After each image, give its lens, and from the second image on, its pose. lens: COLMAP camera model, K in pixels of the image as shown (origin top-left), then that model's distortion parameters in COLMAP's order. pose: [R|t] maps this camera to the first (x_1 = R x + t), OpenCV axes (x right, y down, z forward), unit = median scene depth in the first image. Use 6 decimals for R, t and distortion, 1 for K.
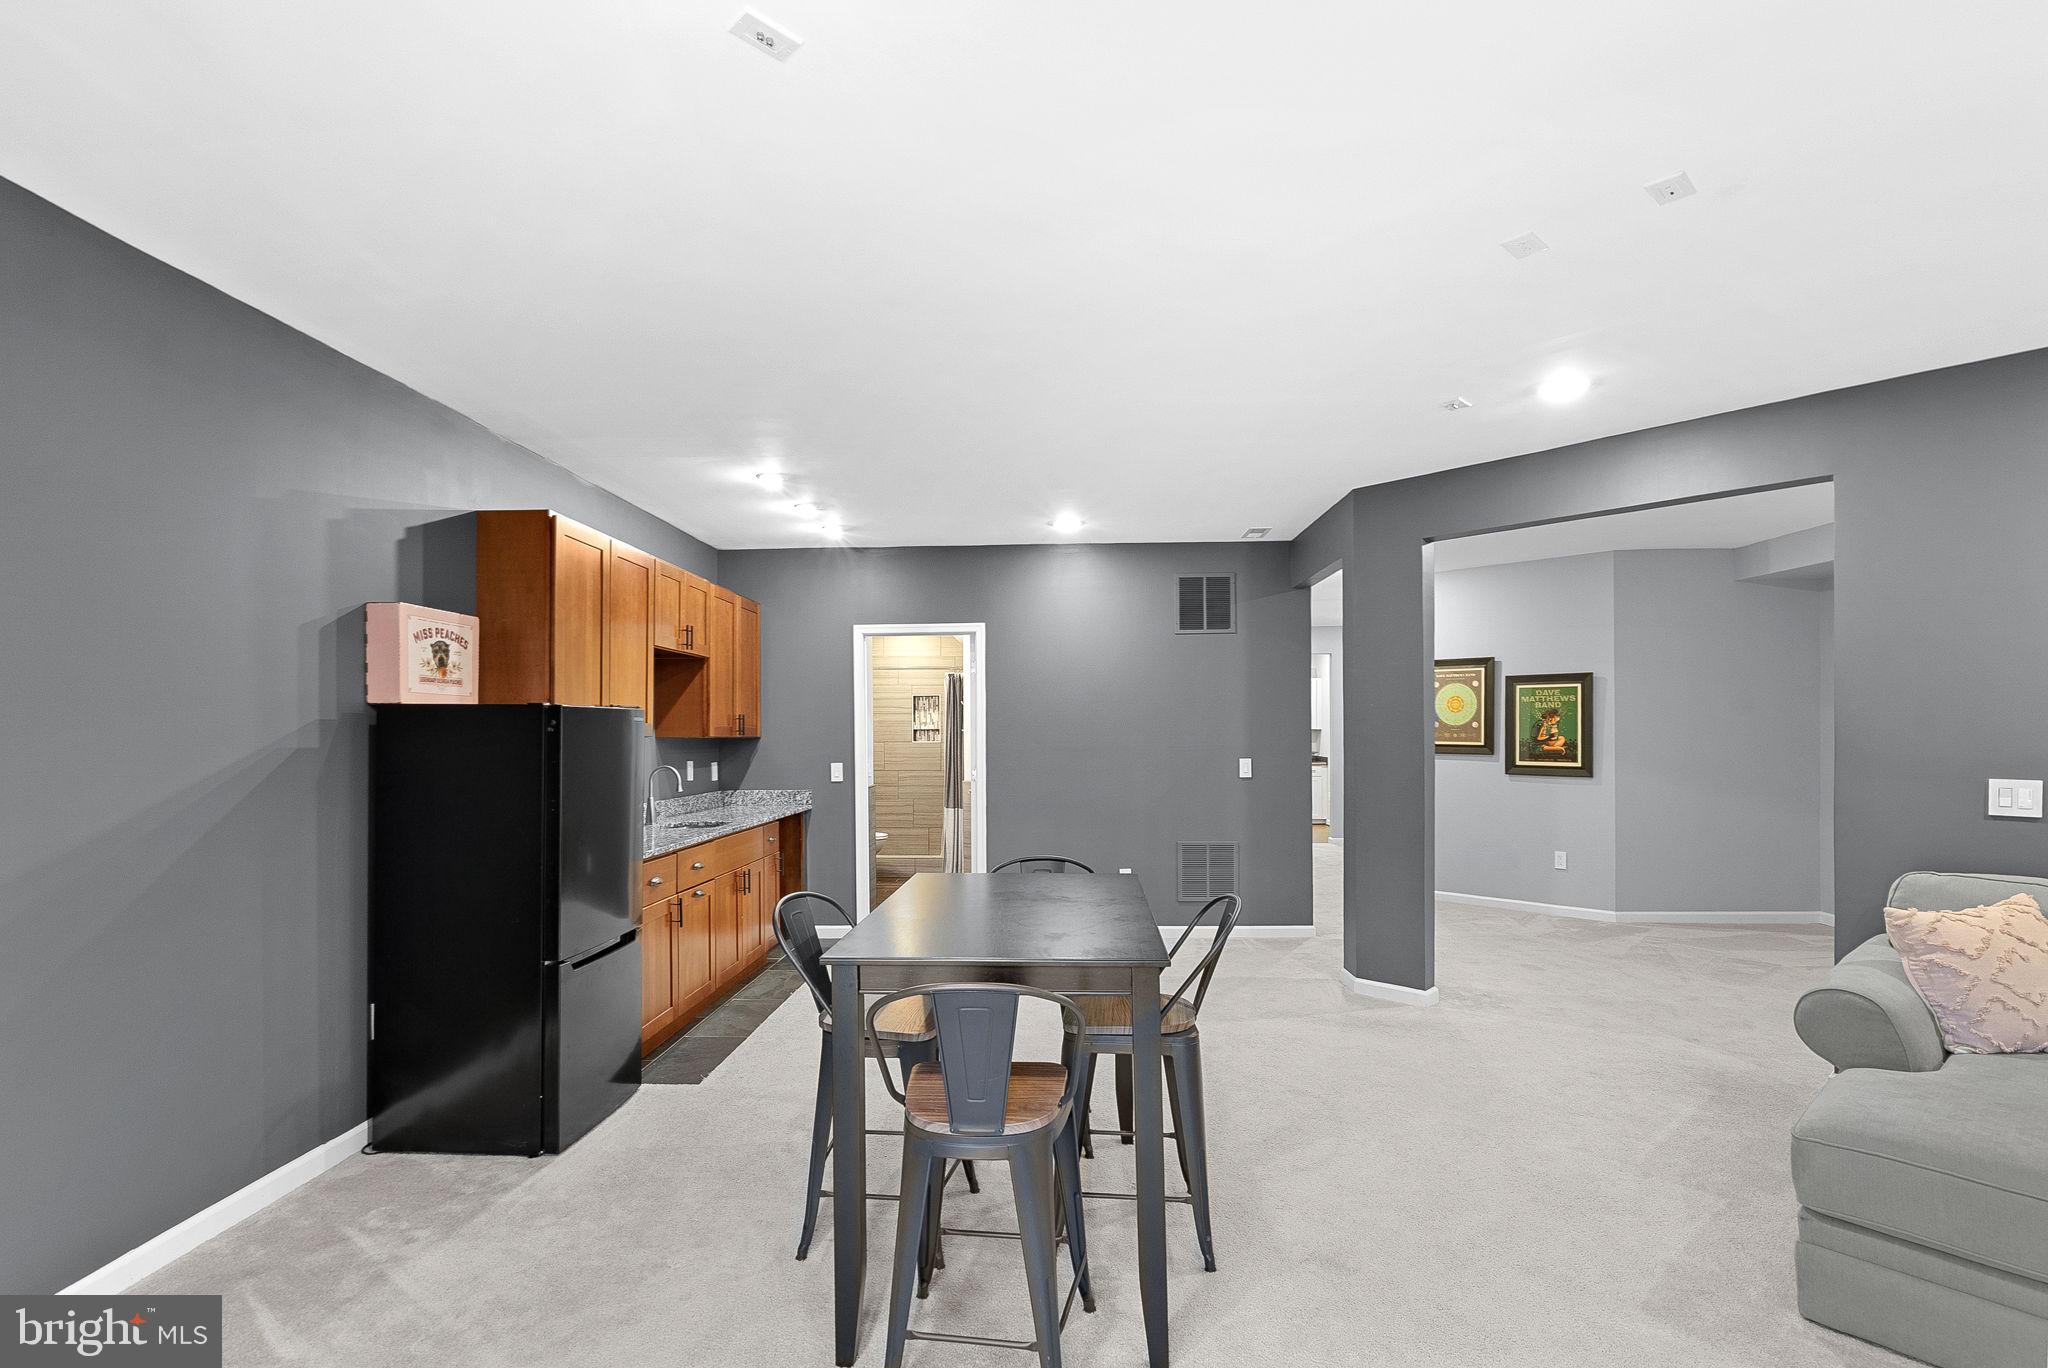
lens RADIAL K [[950.1, 0, 1025.6], [0, 950.1, 673.5], [0, 0, 1]] dist [0.001243, 0.001708]
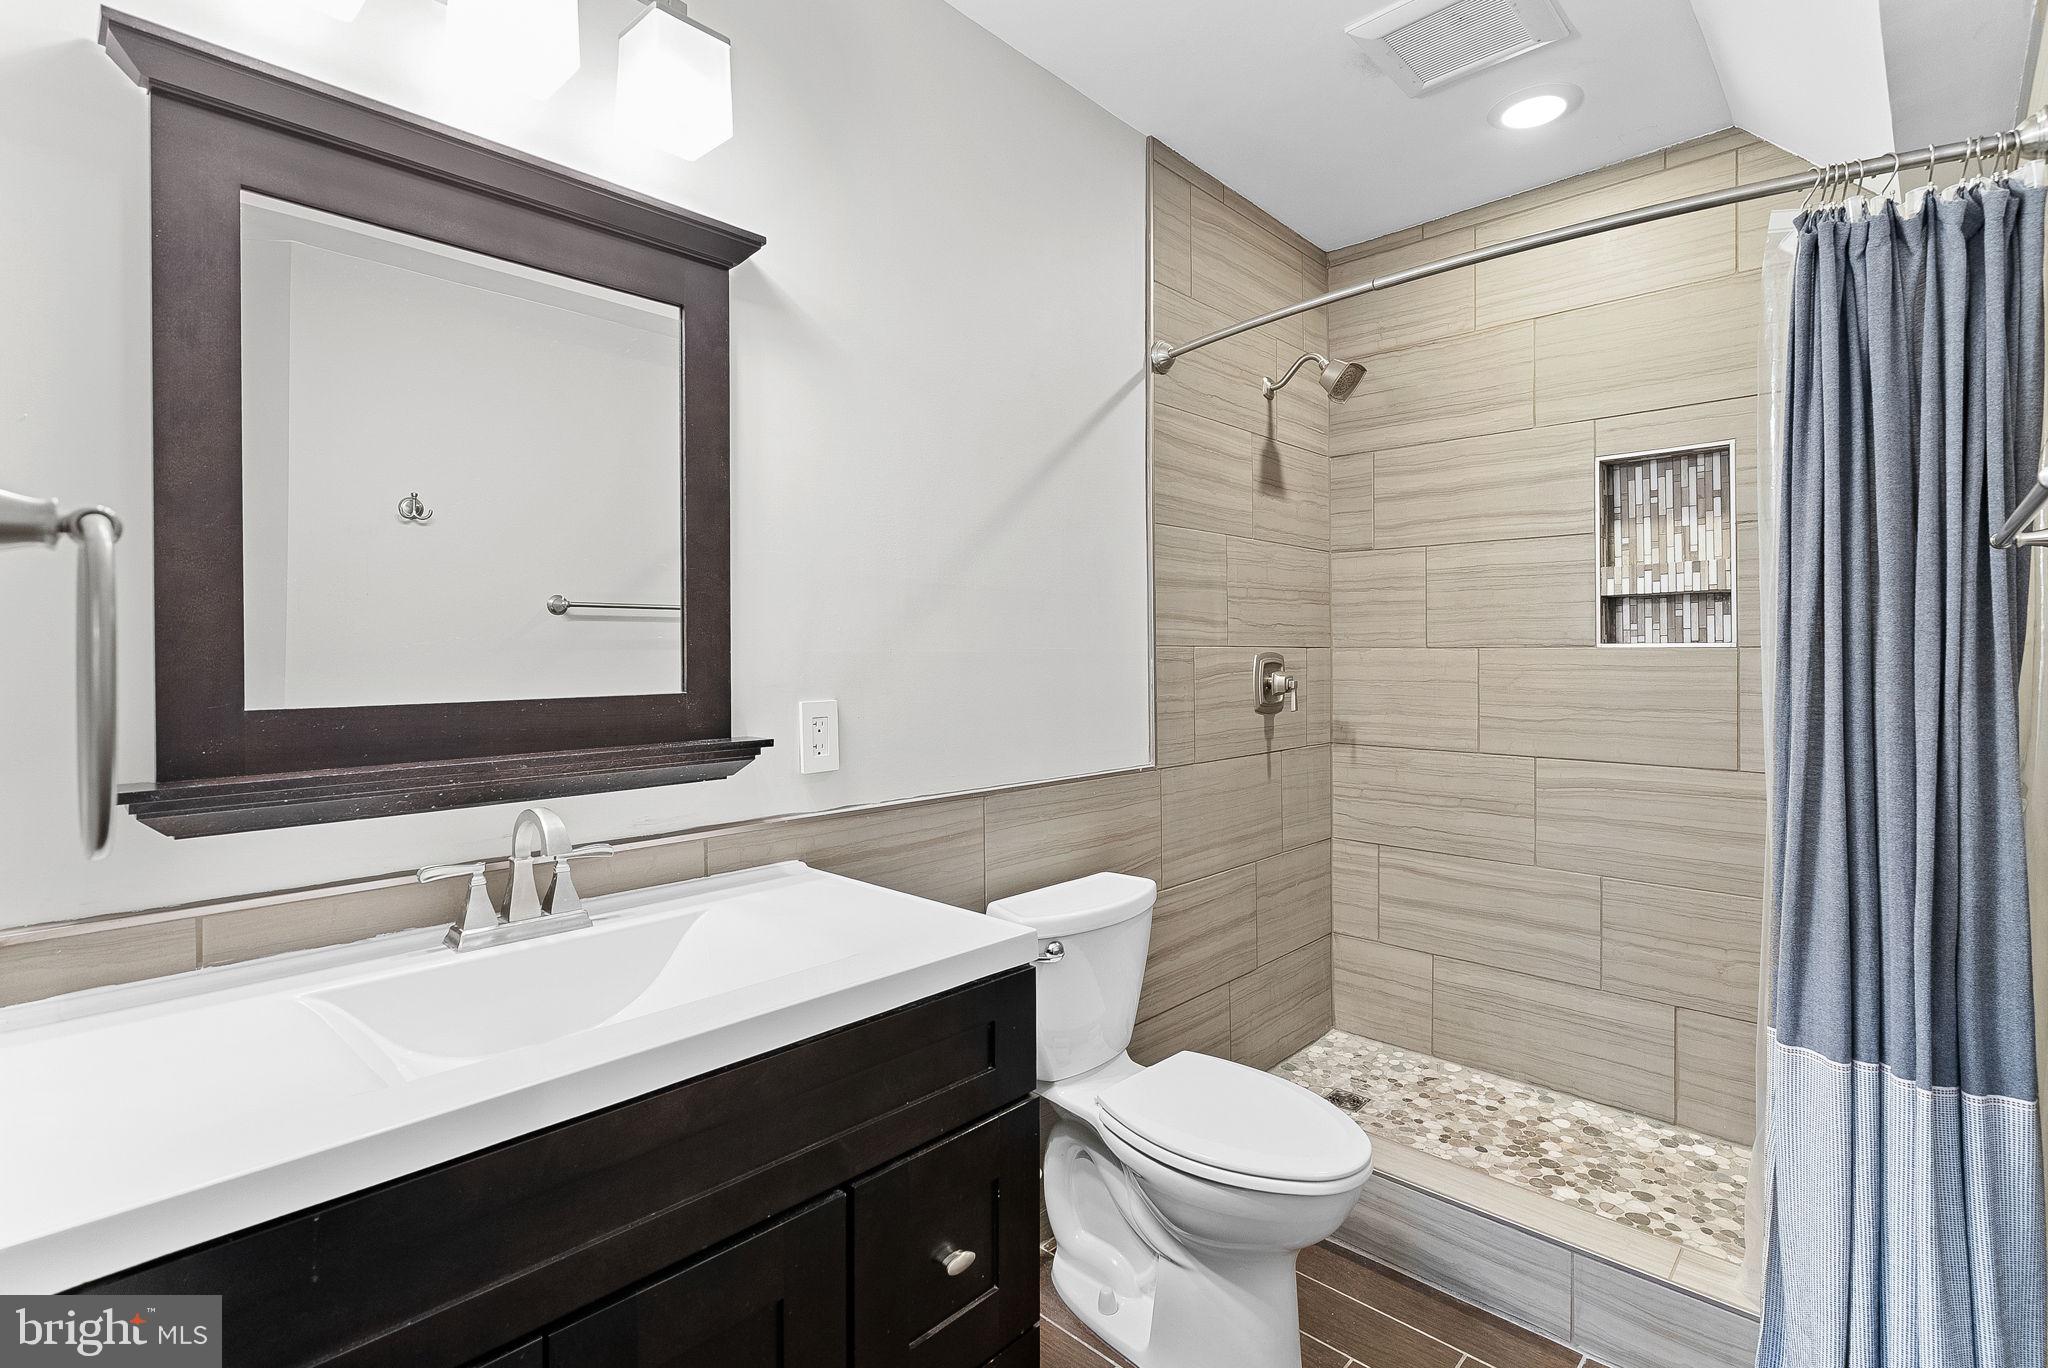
lens RADIAL K [[950.1, 0, 1025.6], [0, 950.1, 673.5], [0, 0, 1]] dist [0.001243, 0.001708]
pose [[0.746434, 0.007956, -0.665412, -0.064531], [0.034310, 0.998139, 0.050422, 0.061340], [0.664575, -0.060467, 0.744771, 0.710349]]
